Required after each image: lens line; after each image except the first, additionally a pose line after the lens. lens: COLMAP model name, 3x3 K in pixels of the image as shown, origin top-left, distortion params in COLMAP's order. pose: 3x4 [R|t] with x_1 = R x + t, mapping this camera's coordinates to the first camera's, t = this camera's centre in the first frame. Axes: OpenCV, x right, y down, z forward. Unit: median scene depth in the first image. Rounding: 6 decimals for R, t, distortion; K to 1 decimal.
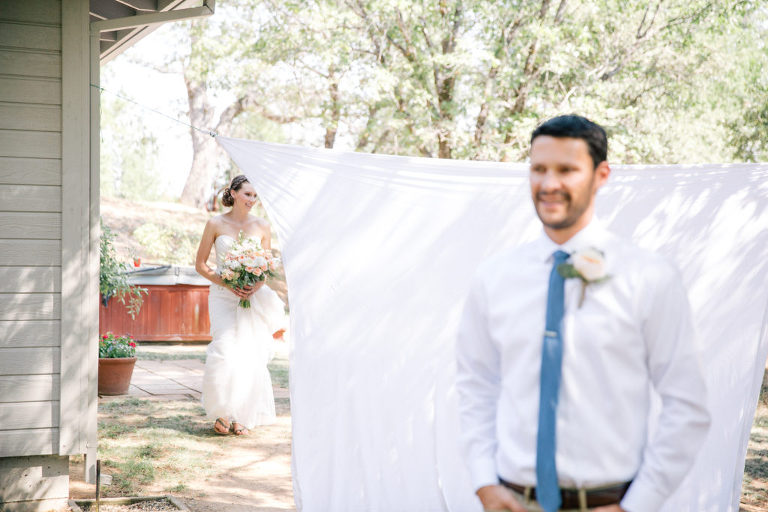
lens RADIAL K [[1355.9, 0, 383.6], [0, 1355.9, 255.4], [0, 0, 1]] dist [0.167757, 0.000000]
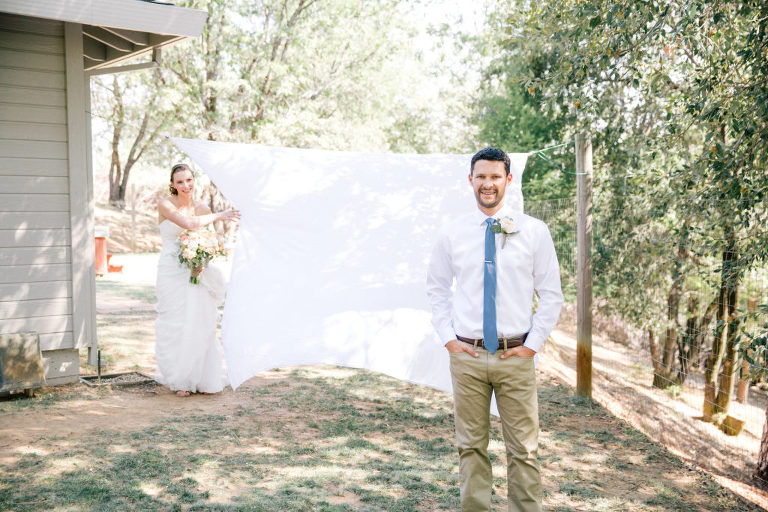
lens RADIAL K [[925.3, 0, 383.2], [0, 925.3, 258.2], [0, 0, 1]] dist [-0.007047, 0.000000]
pose [[0.958353, -0.027678, 0.284241, -0.377614], [0.013122, 0.998509, 0.052987, -0.018248], [-0.285284, -0.047051, 0.957287, -0.214805]]
